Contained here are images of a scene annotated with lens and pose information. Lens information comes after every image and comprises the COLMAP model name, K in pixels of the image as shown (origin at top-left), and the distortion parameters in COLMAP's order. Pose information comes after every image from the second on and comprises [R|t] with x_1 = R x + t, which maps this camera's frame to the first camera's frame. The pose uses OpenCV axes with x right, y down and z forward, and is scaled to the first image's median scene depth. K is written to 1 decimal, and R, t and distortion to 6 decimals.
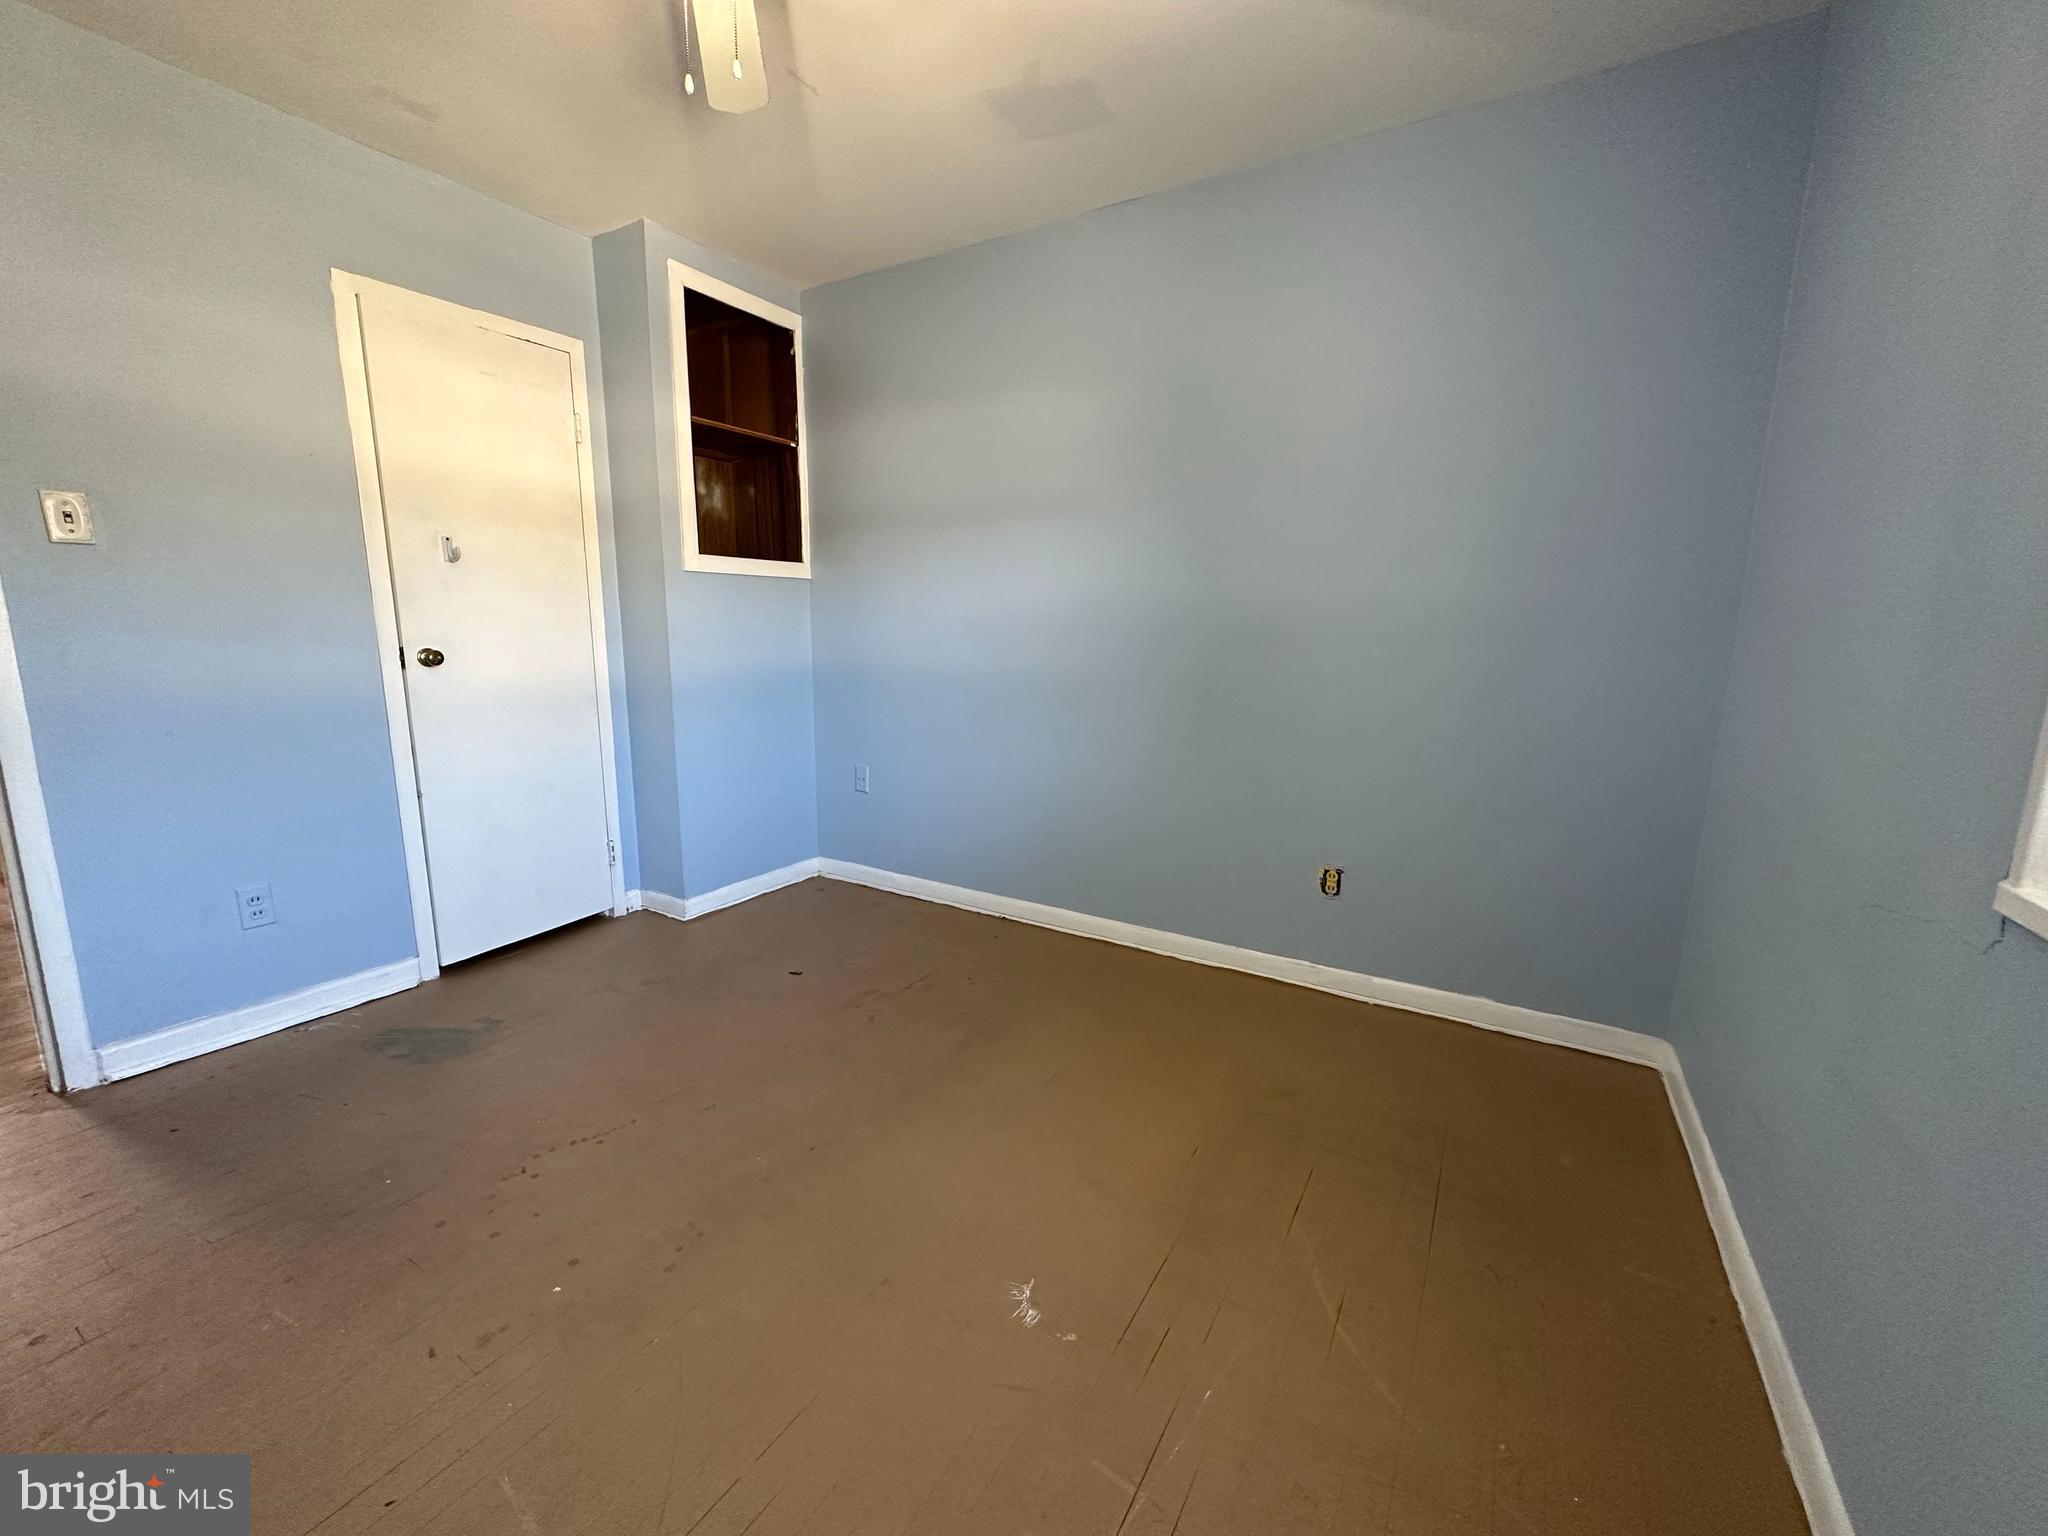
lens RADIAL K [[813.7, 0, 1024.8], [0, 813.7, 763.9], [0, 0, 1]] dist [-0.001620, 0.000908]
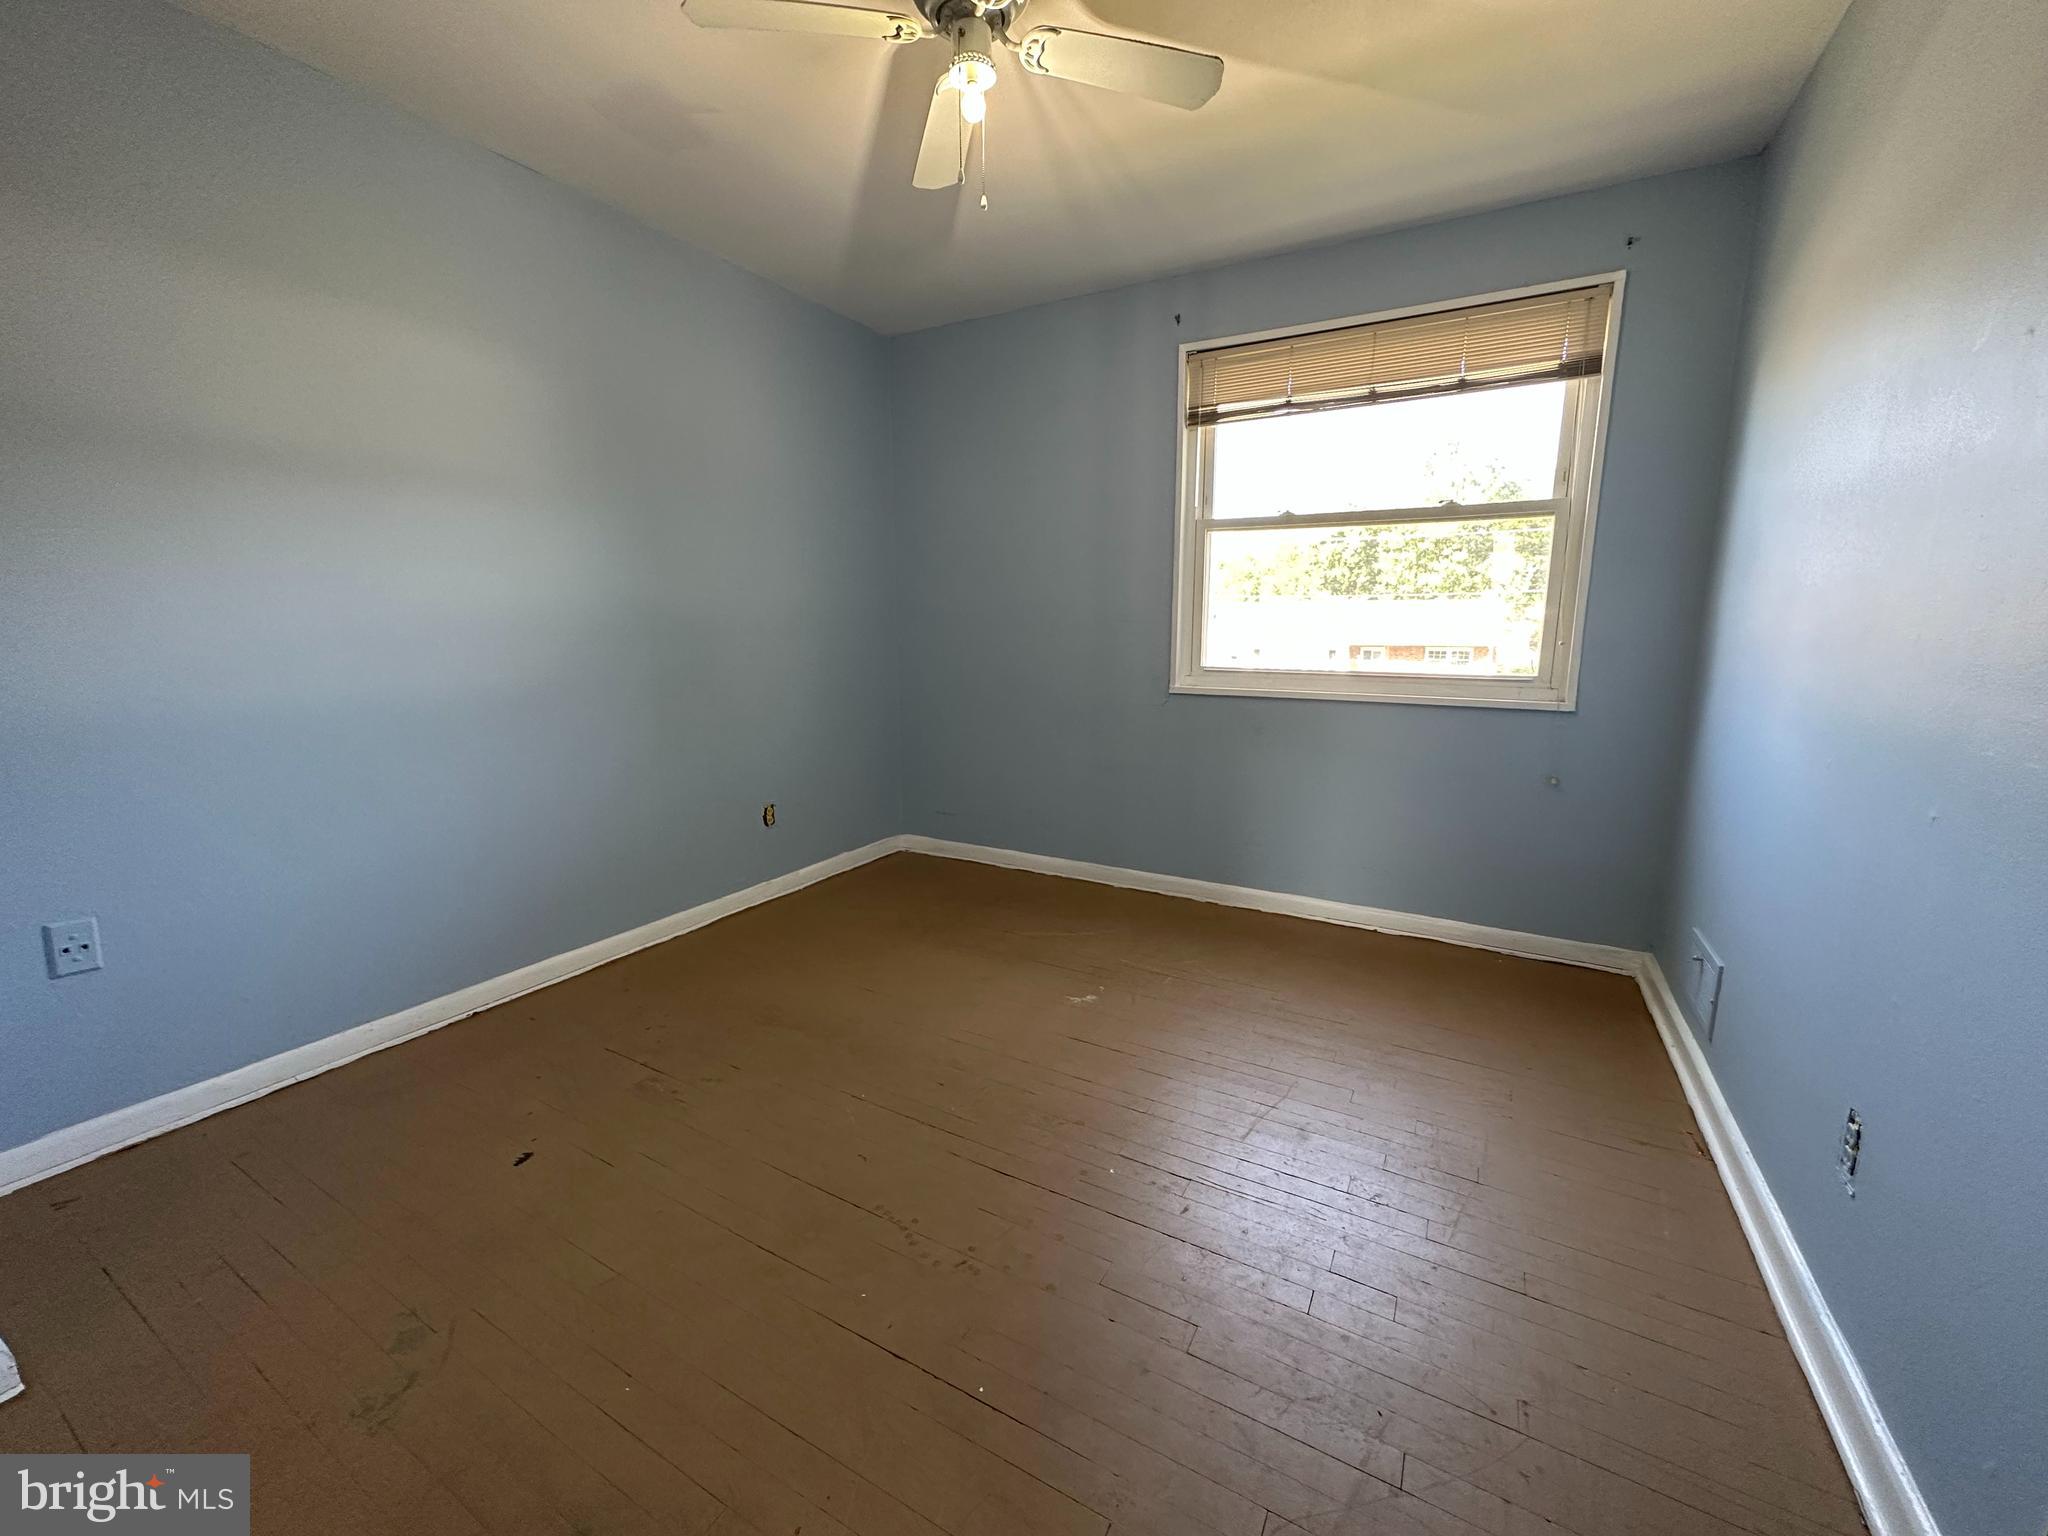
lens RADIAL K [[813.7, 0, 1024.7], [0, 813.7, 768.7], [0, 0, 1]] dist [-0.001620, 0.000908]
pose [[-0.027867, -0.185589, 0.982232, -0.802608], [0.173538, 0.966795, 0.187595, -0.089842], [-0.984433, 0.175682, 0.005265, 0.498500]]
